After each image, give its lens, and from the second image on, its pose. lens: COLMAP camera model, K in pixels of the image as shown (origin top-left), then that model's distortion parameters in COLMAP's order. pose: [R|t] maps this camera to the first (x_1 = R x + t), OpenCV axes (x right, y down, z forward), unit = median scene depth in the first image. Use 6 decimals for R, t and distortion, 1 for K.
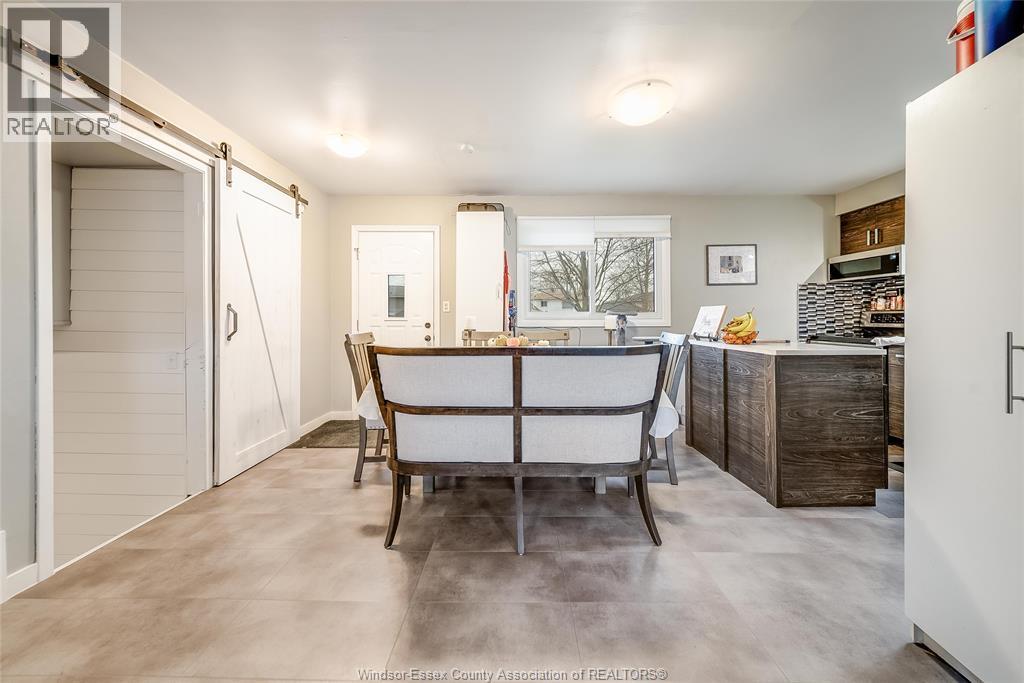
lens RADIAL K [[361.2, 0, 512.9], [0, 361.2, 314.9], [0, 0, 1]] dist [0.000599, 0.000007]
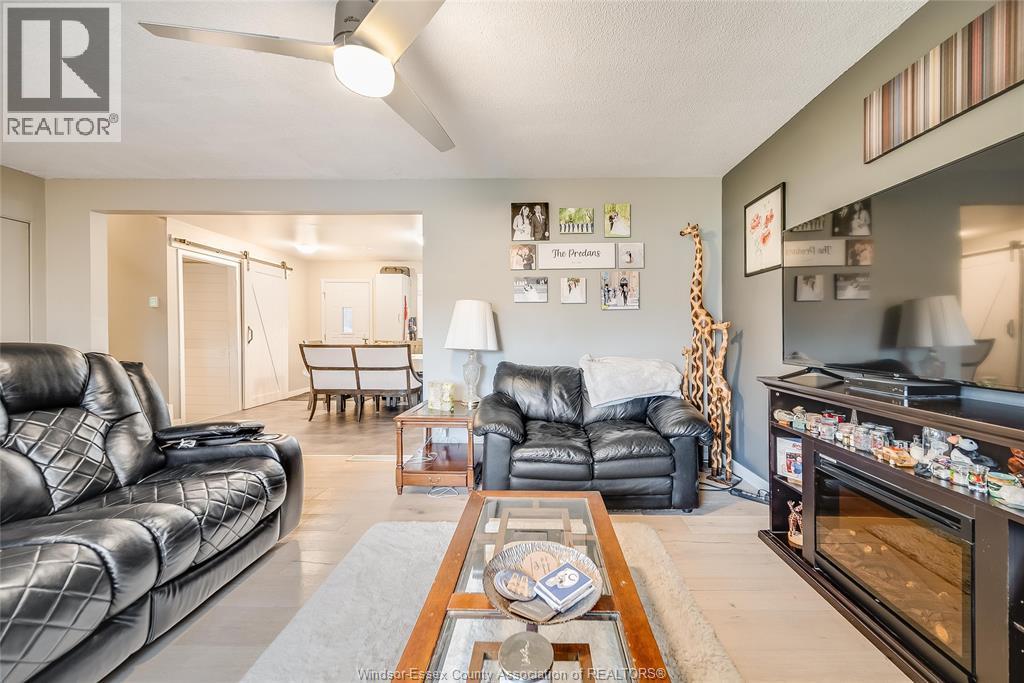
lens RADIAL K [[362.7, 0, 536.8], [0, 362.7, 336.0], [0, 0, 1]] dist [0.000629, 0.000026]
pose [[0.999969, 0.003846, -0.006815, 0.727791], [-0.003725, 0.999835, 0.017795, -0.015200], [0.006882, -0.017769, 0.999818, -0.885291]]
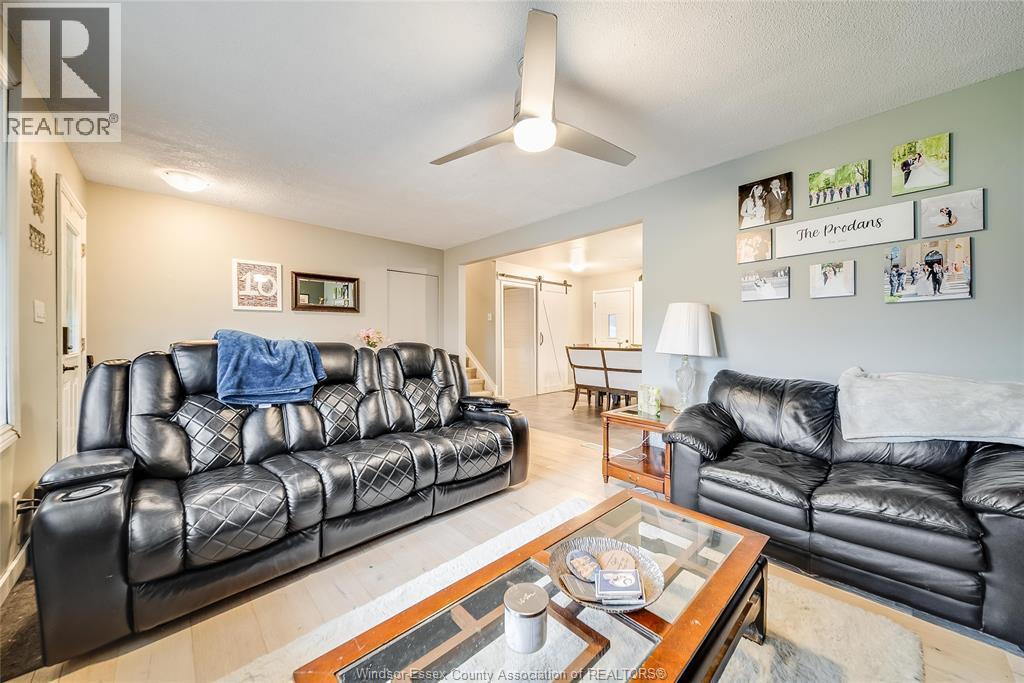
lens RADIAL K [[367.5, 0, 525.8], [0, 367.5, 339.6], [0, 0, 1]] dist [0.000375, -0.000003]
pose [[0.698838, 0.007338, -0.715242, 0.928366], [0.004840, 0.999876, 0.014988, -0.015052], [0.715263, -0.013936, 0.698716, -0.855739]]
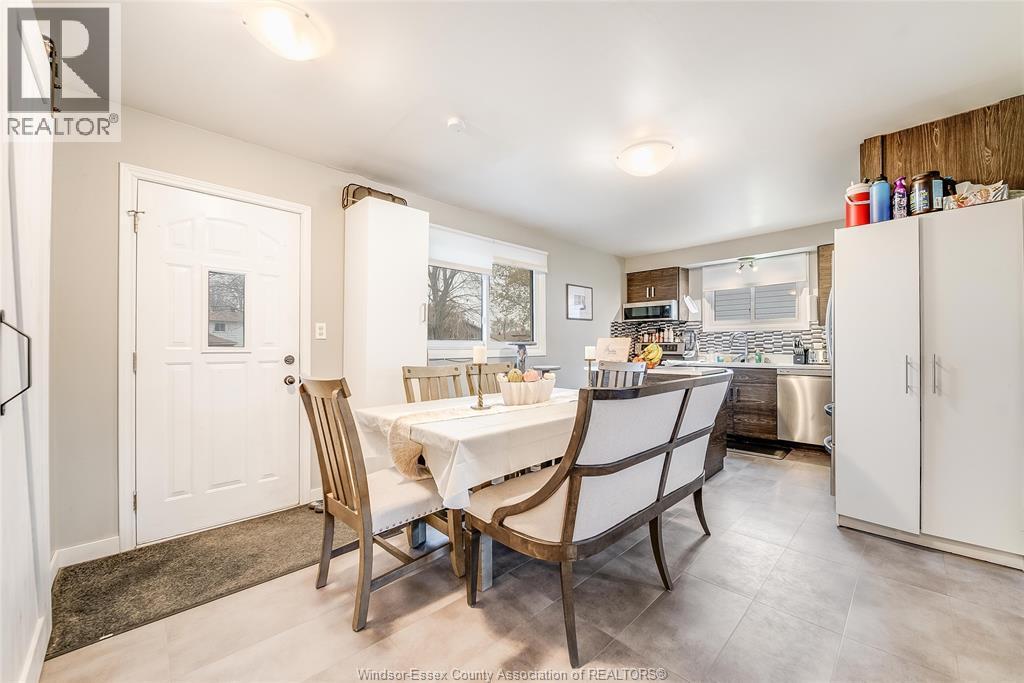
lens RADIAL K [[390.3, 0, 513.5], [0, 390.3, 344.7], [0, 0, 1]] dist [-0.018285, 0.000034]
pose [[0.703785, 0.004367, 0.710400, -0.542521], [-0.006813, 0.999977, 0.000602, -0.000844], [-0.710381, -0.005264, 0.703798, 0.301381]]
